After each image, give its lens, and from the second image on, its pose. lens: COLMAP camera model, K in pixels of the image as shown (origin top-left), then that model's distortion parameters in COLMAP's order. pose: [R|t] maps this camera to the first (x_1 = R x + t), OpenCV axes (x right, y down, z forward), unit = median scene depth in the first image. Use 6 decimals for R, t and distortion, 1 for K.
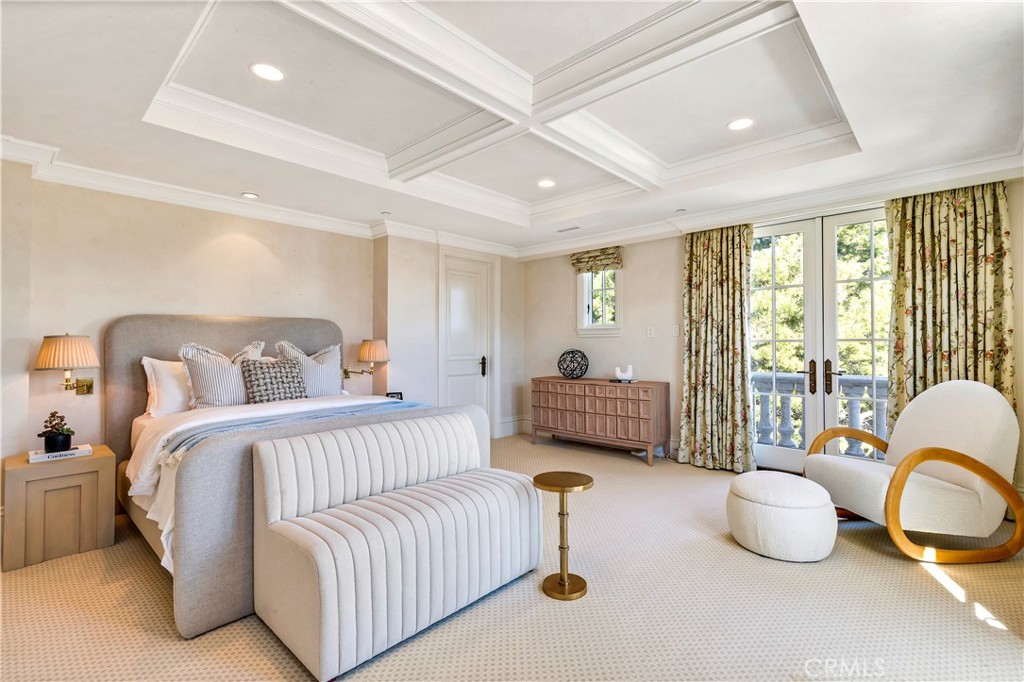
lens RADIAL K [[463.2, 0, 517.0], [0, 463.2, 342.9], [0, 0, 1]] dist [-0.001593, -0.000106]
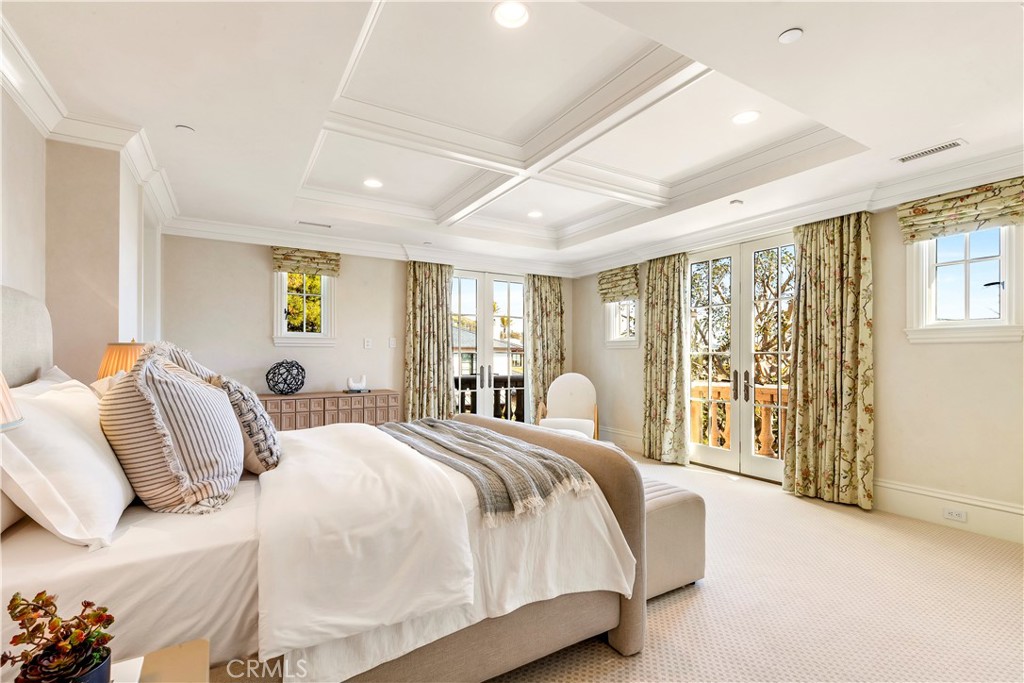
lens RADIAL K [[463.2, 0, 517.8], [0, 463.2, 349.9], [0, 0, 1]] dist [-0.001593, -0.000106]
pose [[0.266674, 0.009296, 0.963742, -0.700409], [-0.010296, 0.999924, -0.006795, -0.004325], [-0.963732, -0.008111, 0.266750, 0.430114]]
